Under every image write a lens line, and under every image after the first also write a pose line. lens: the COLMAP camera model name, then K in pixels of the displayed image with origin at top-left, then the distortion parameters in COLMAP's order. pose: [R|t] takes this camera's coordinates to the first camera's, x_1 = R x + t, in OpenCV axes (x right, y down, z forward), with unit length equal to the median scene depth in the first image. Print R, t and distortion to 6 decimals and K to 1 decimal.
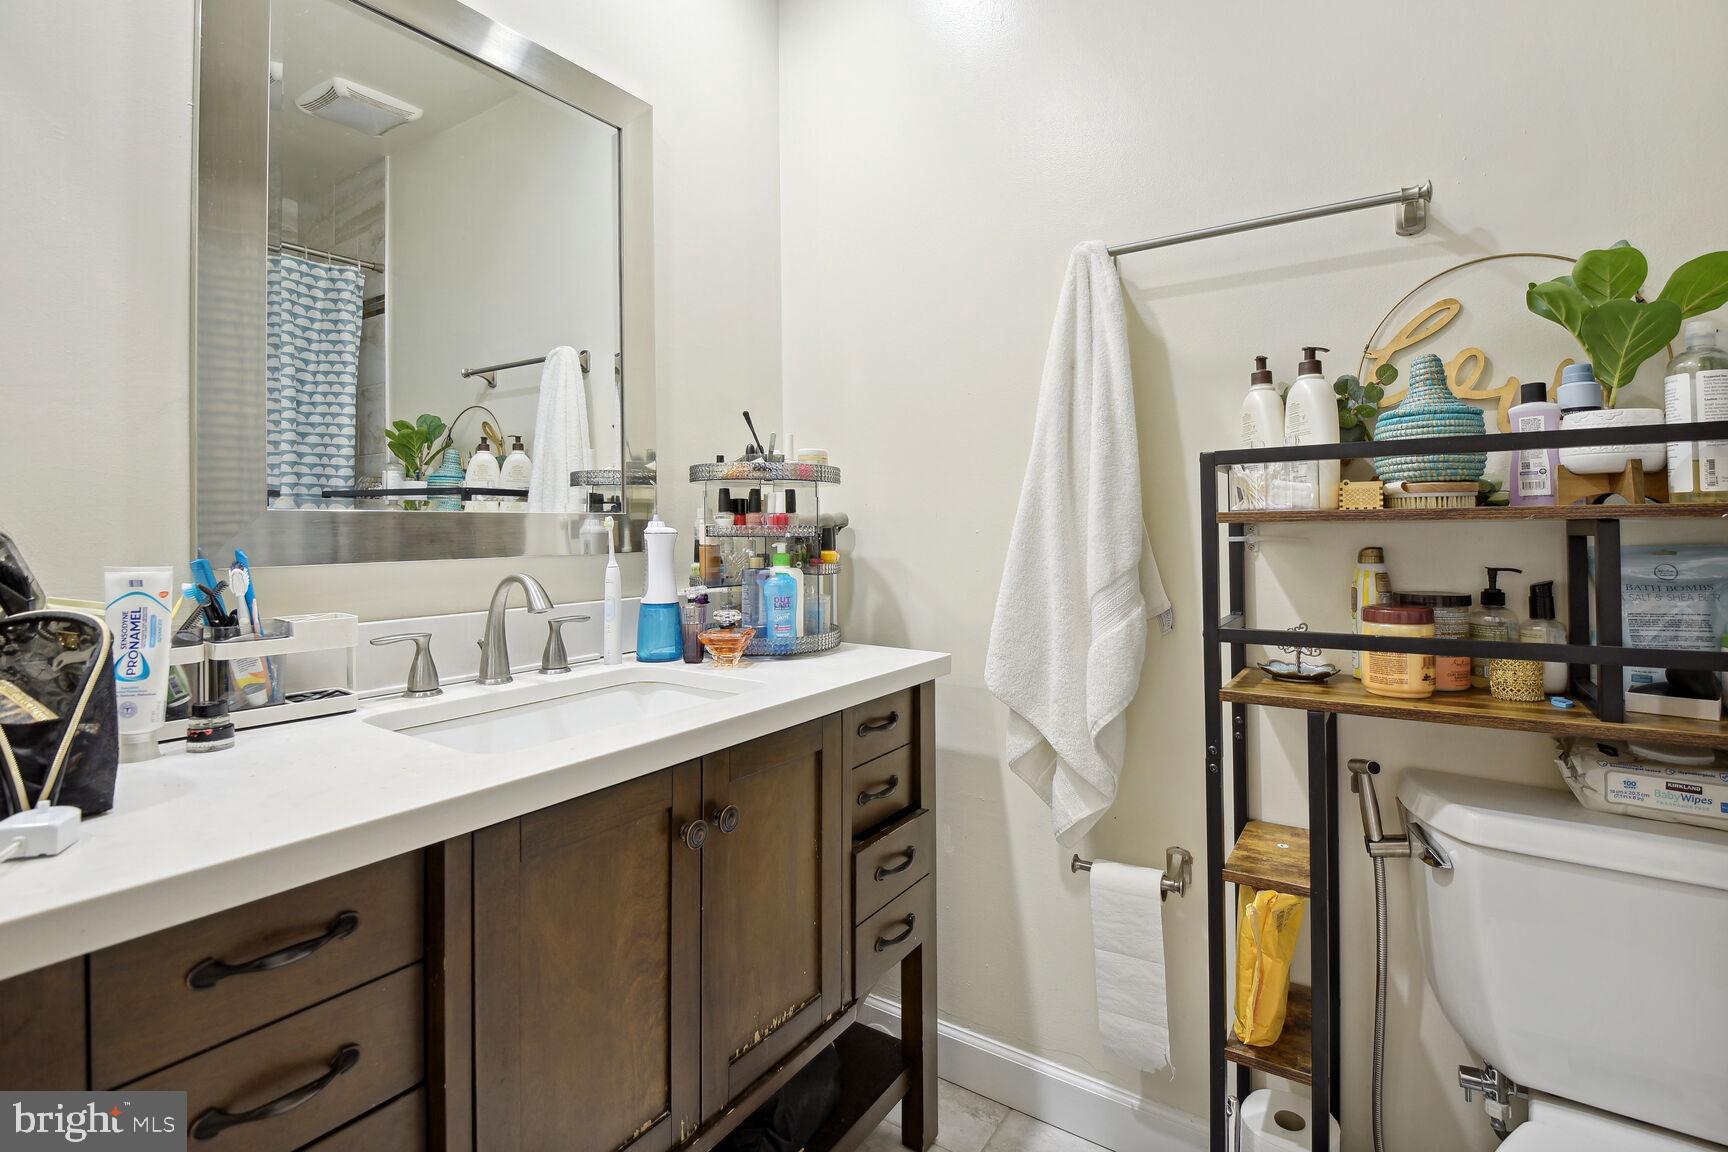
lens RADIAL K [[798.0, 0, 885.8], [0, 798.0, 526.1], [0, 0, 1]] dist [0.007281, -0.007249]
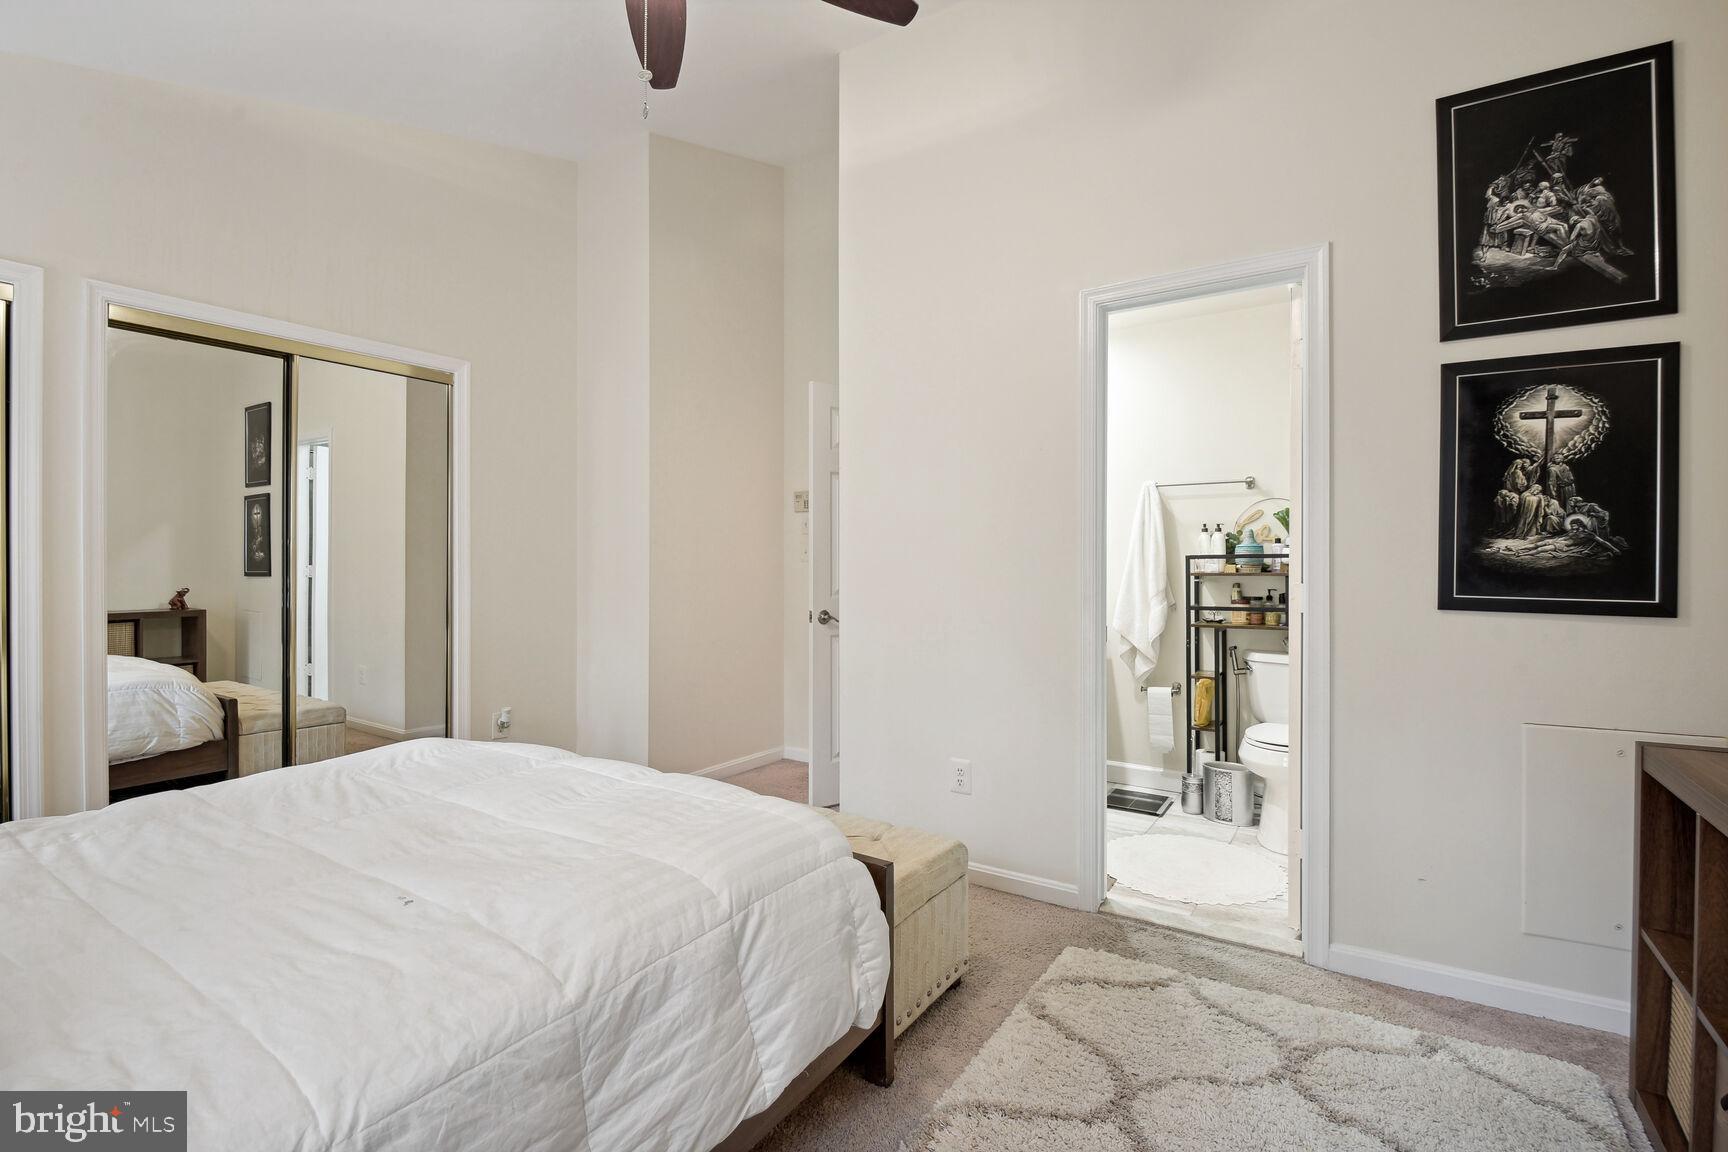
lens RADIAL K [[798.0, 0, 862.1], [0, 798.0, 571.1], [0, 0, 1]] dist [0.007281, -0.007249]
pose [[0.999978, 0.006646, 0.000895, -0.985076], [-0.006653, 0.999948, 0.007705, -0.040236], [-0.000844, -0.007710, 0.999970, -2.394467]]
